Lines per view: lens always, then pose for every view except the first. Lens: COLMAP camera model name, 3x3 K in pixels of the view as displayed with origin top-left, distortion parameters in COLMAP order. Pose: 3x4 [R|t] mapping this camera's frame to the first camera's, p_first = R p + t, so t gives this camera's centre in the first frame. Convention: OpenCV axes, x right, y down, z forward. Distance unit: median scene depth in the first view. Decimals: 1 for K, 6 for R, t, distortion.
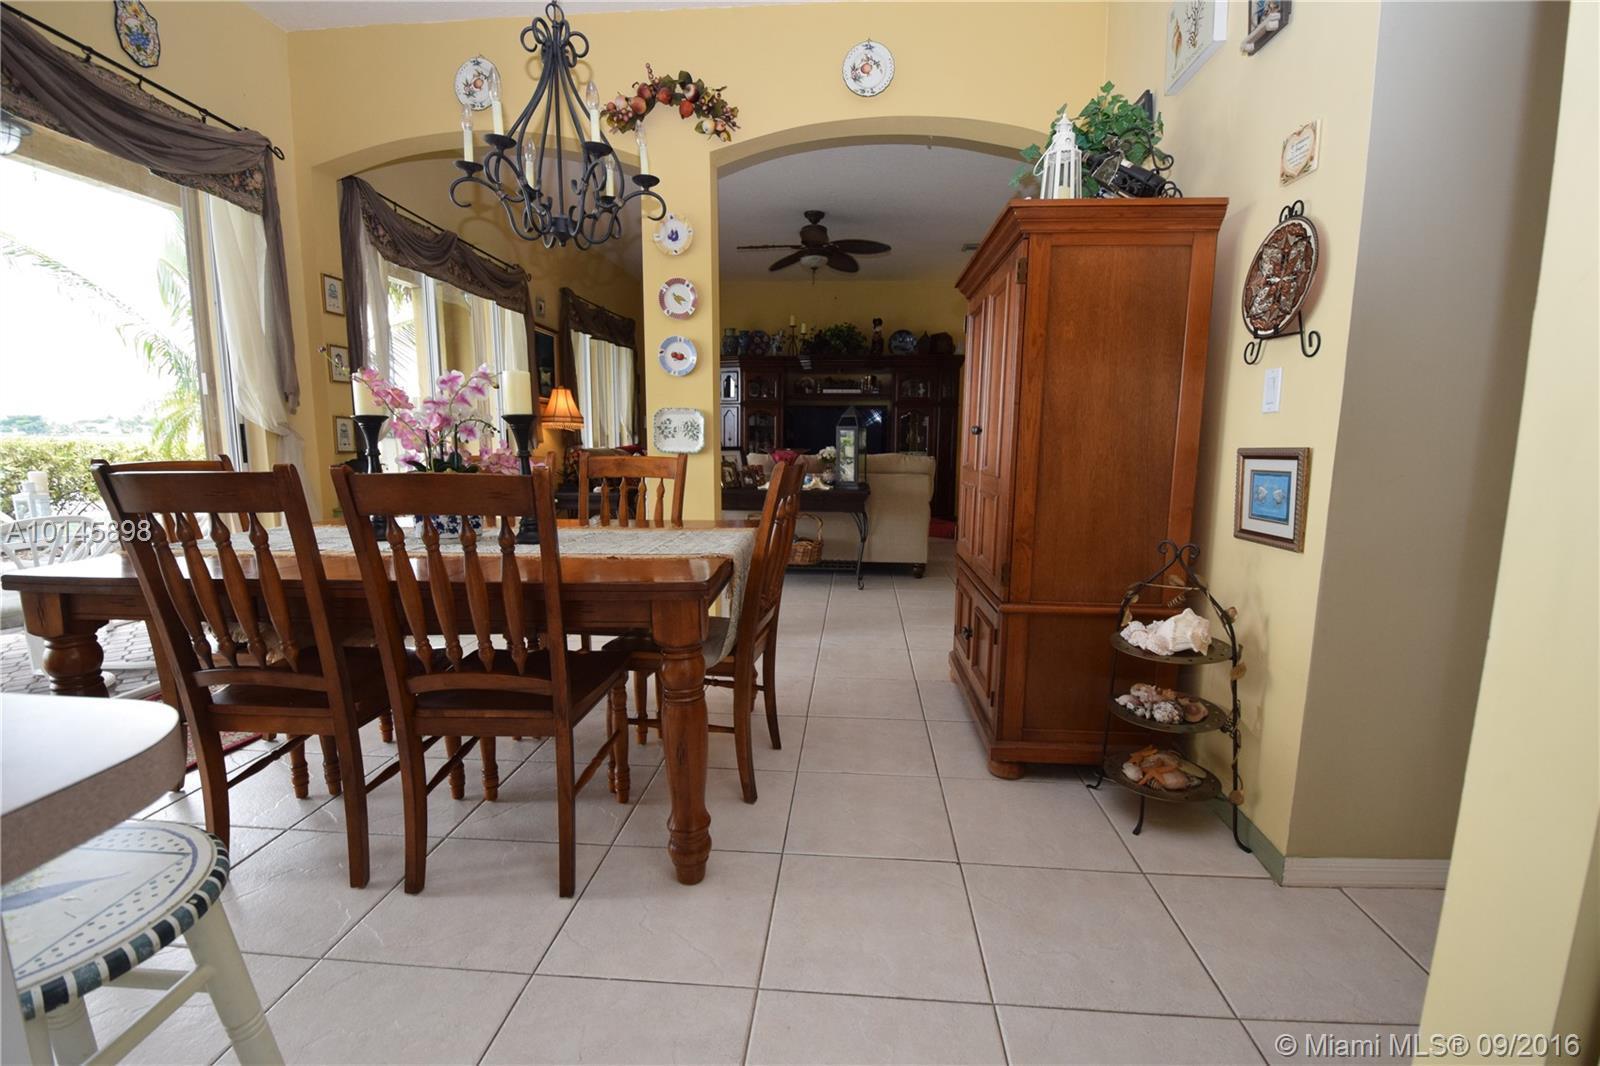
lens RADIAL K [[700.8, 0, 800.8], [0, 700.8, 533.2], [0, 0, 1]] dist [-0.004392, -0.012045]
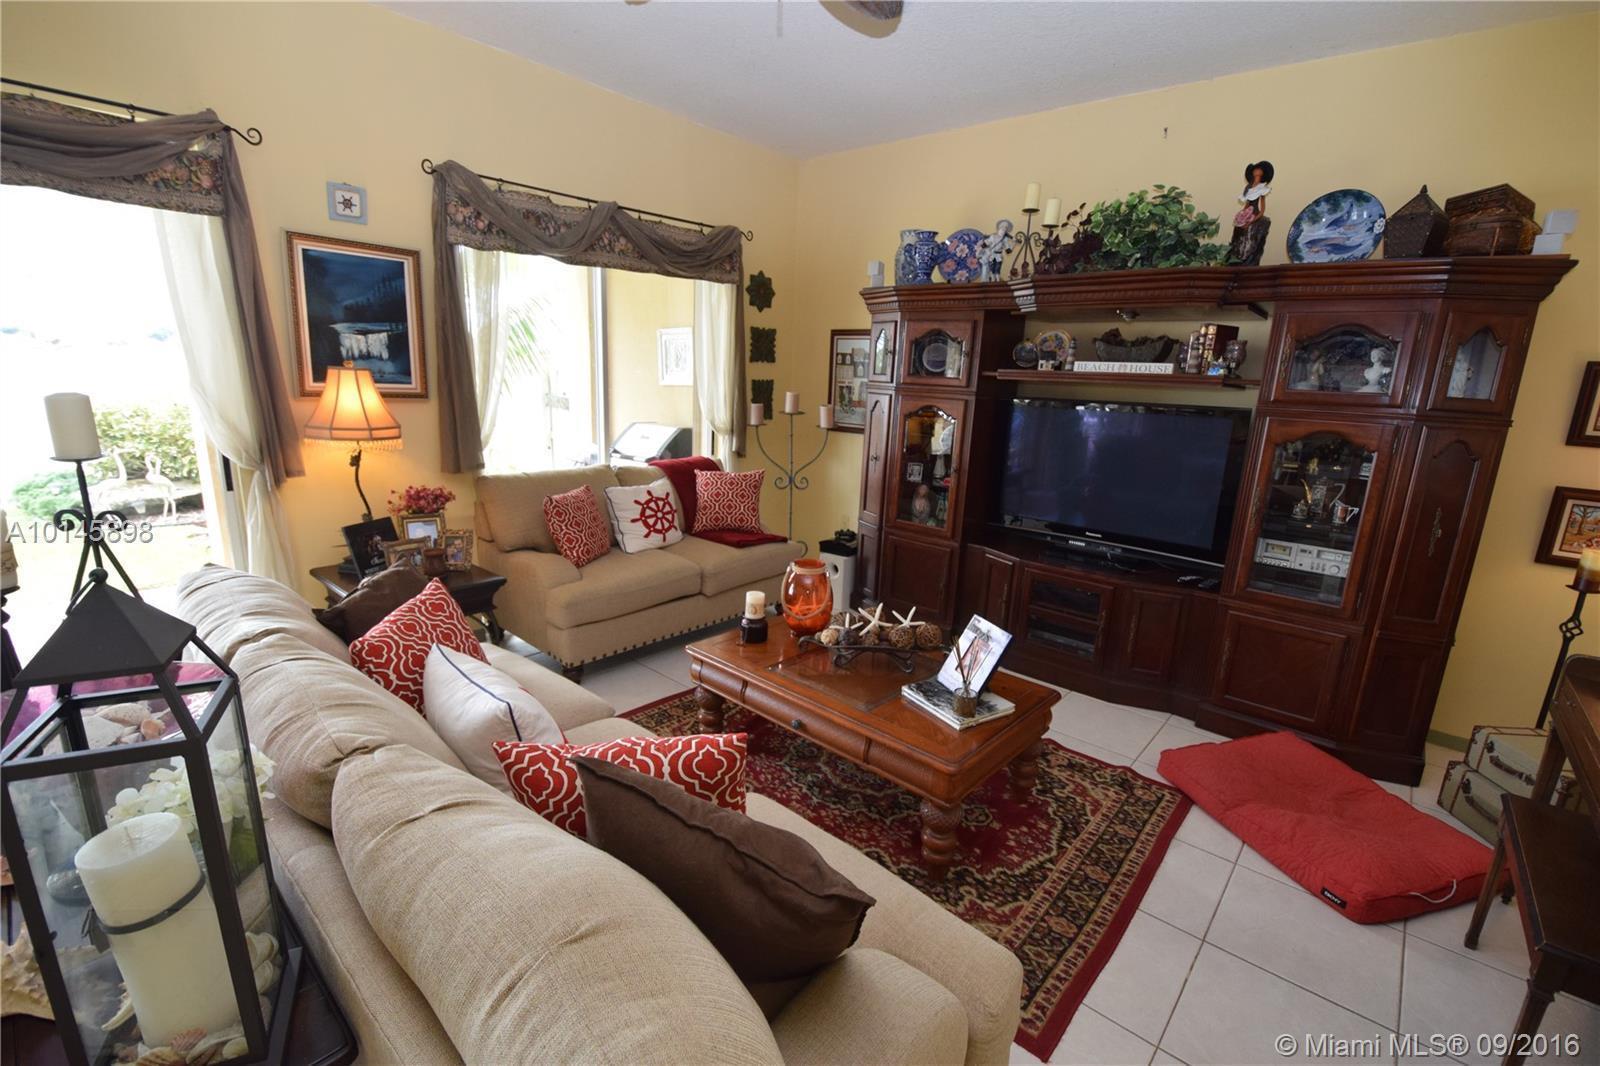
lens RADIAL K [[700.8, 0, 801.8], [0, 700.8, 543.0], [0, 0, 1]] dist [-0.004392, -0.012045]
pose [[0.803168, 0.164128, -0.572698, 0.154661], [-0.117775, 0.986073, 0.117426, -0.129429], [0.583995, -0.026863, 0.811313, 0.570110]]
